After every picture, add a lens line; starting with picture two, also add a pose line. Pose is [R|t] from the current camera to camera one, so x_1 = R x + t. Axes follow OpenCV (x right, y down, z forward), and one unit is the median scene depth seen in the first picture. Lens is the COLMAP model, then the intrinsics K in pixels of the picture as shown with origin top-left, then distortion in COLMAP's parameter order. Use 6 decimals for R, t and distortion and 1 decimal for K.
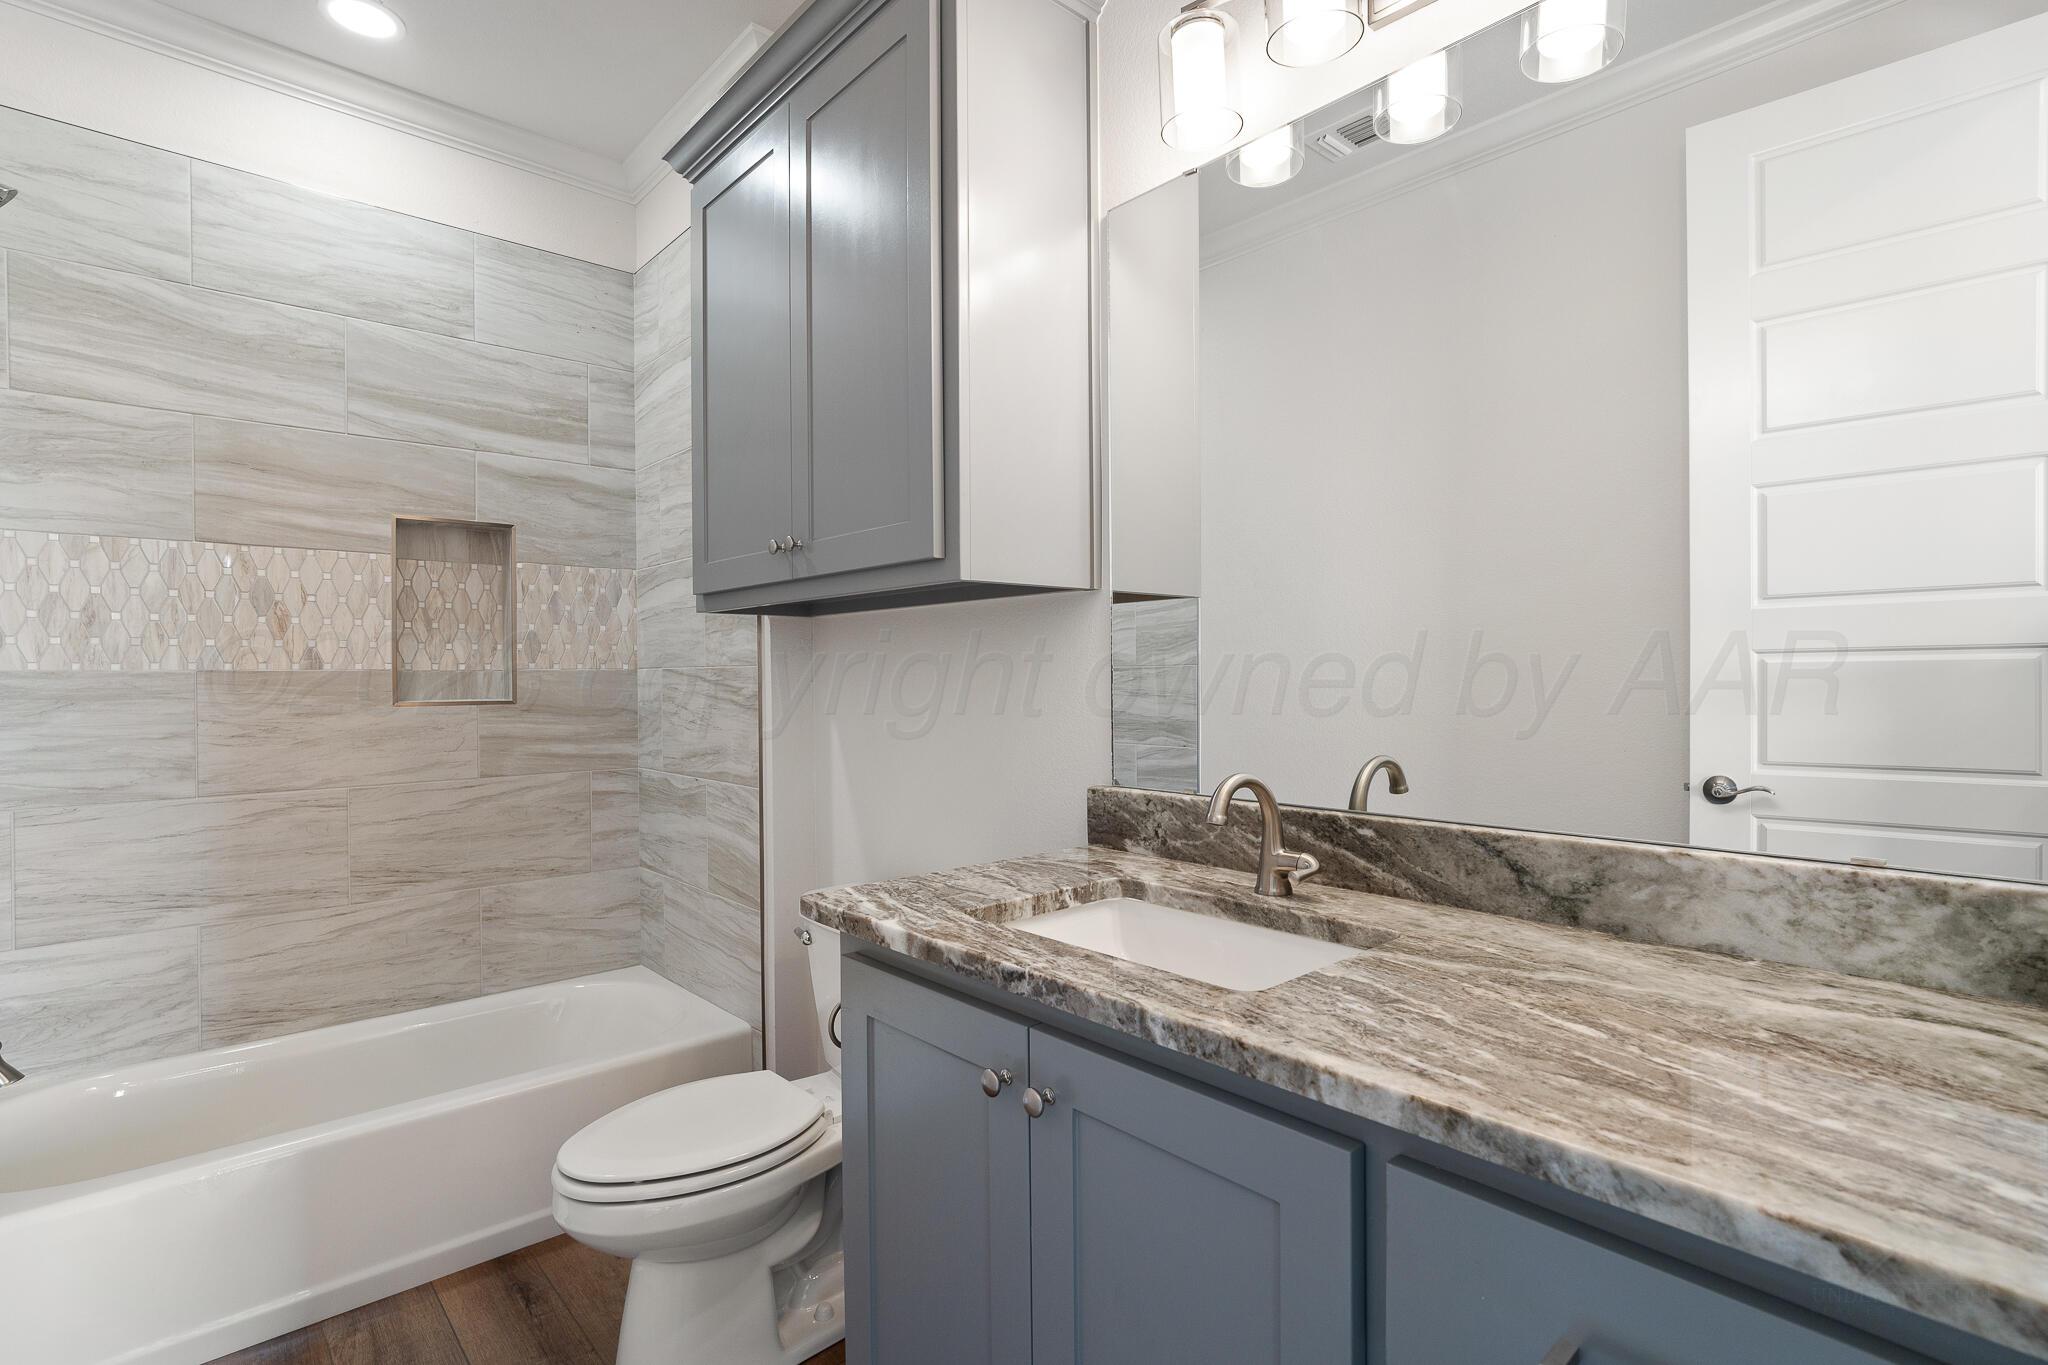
lens RADIAL K [[946.3, 0, 1016.5], [0, 946.3, 669.6], [0, 0, 1]] dist [-0.019471, 0.009728]
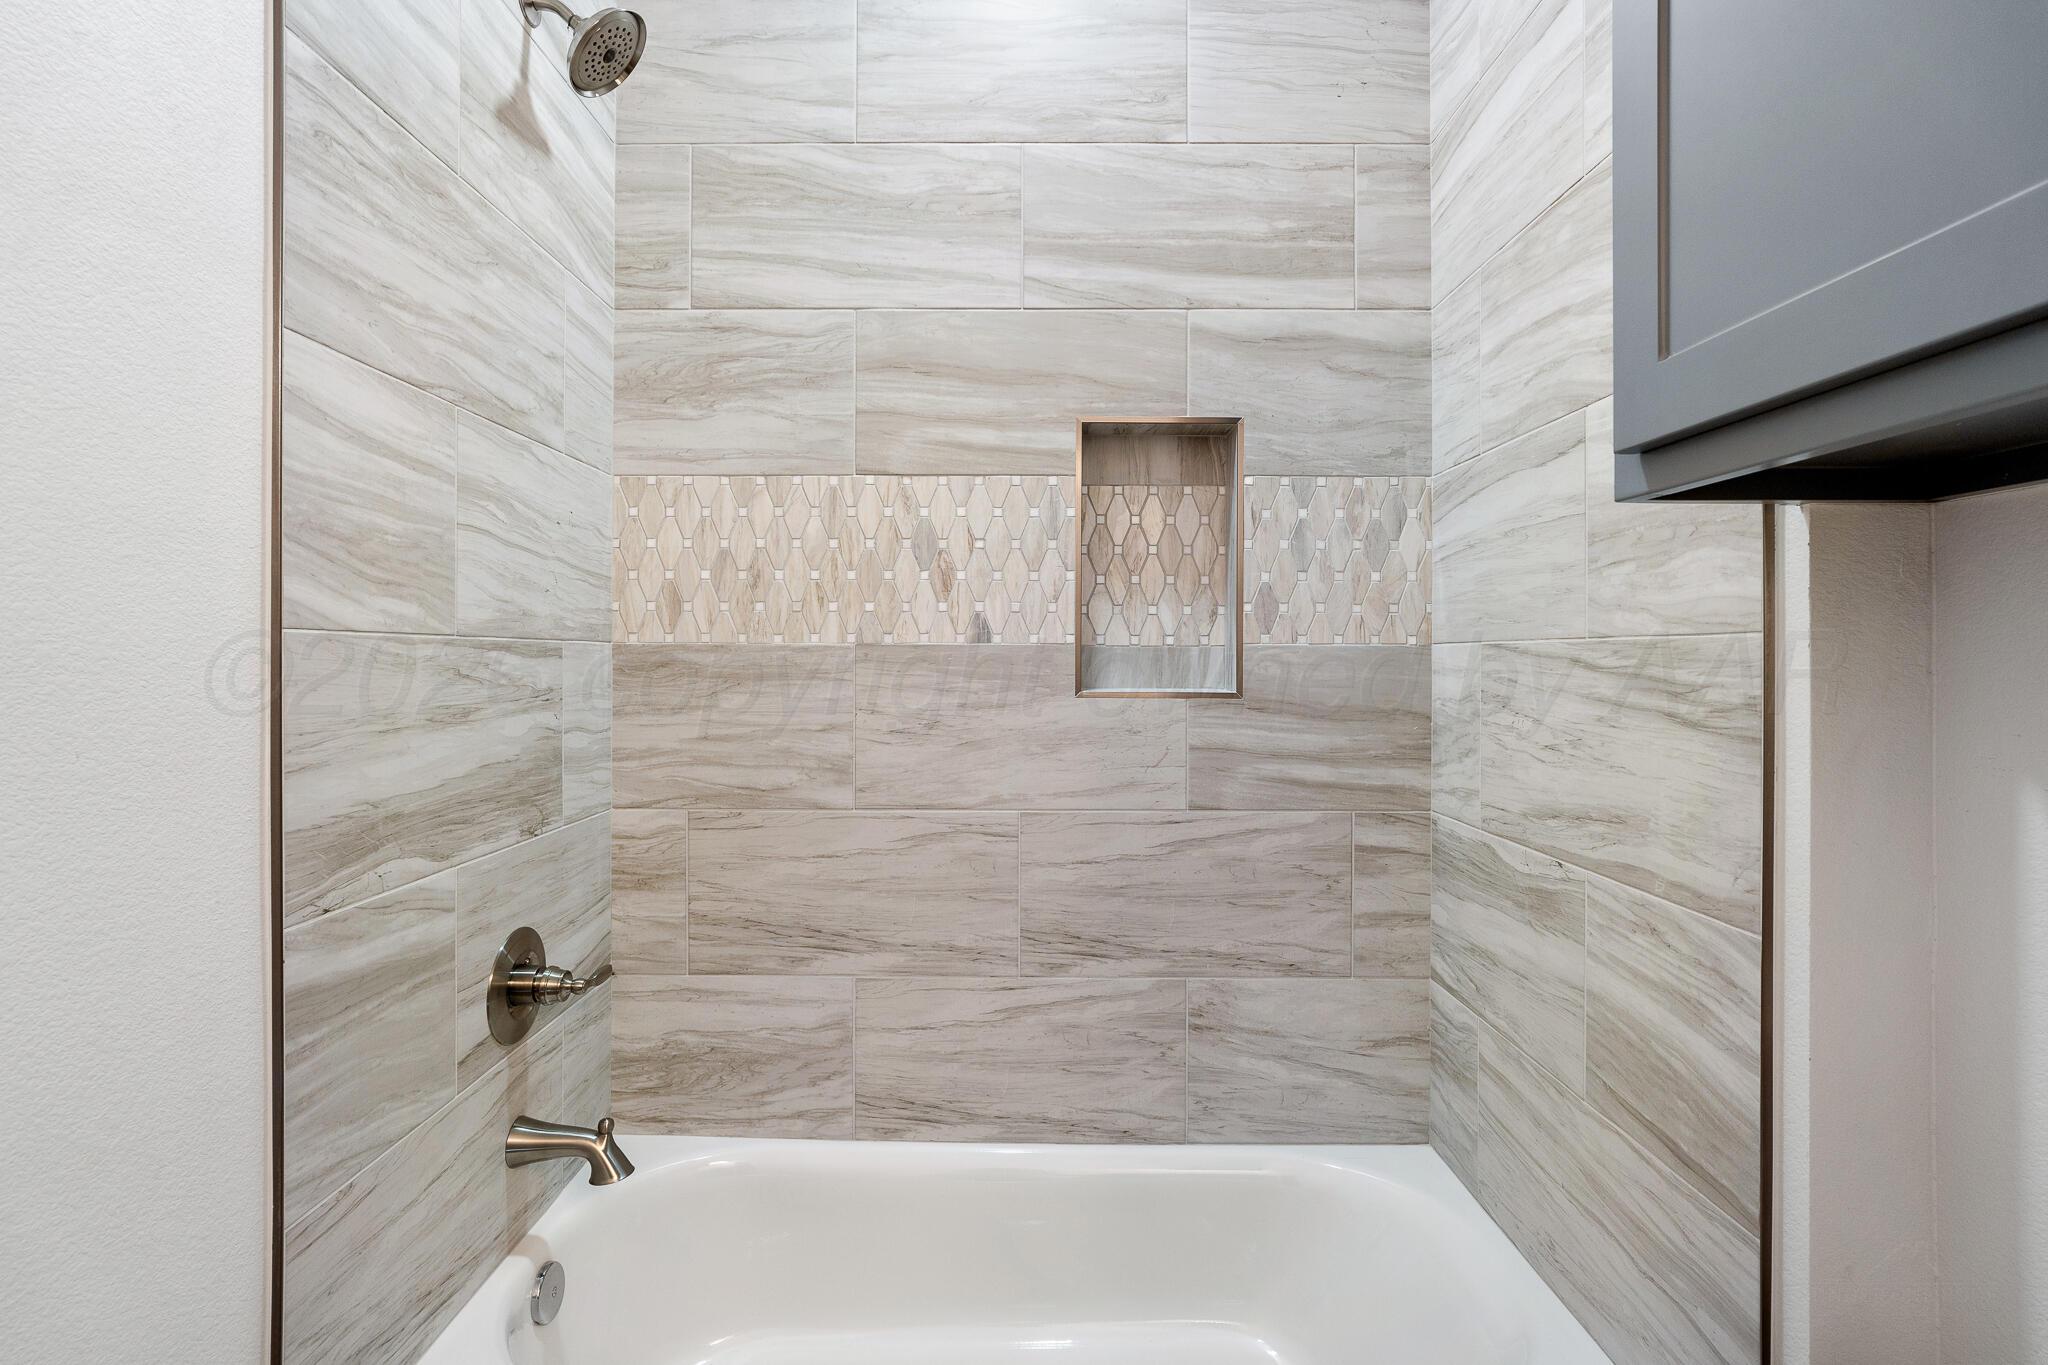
lens RADIAL K [[946.3, 0, 1016.5], [0, 946.3, 669.6], [0, 0, 1]] dist [-0.019471, 0.009728]
pose [[0.724446, 0.018033, -0.689096, -0.218561], [-0.004679, 0.999763, 0.021243, 0.004540], [0.689316, -0.012165, 0.724359, 0.469290]]
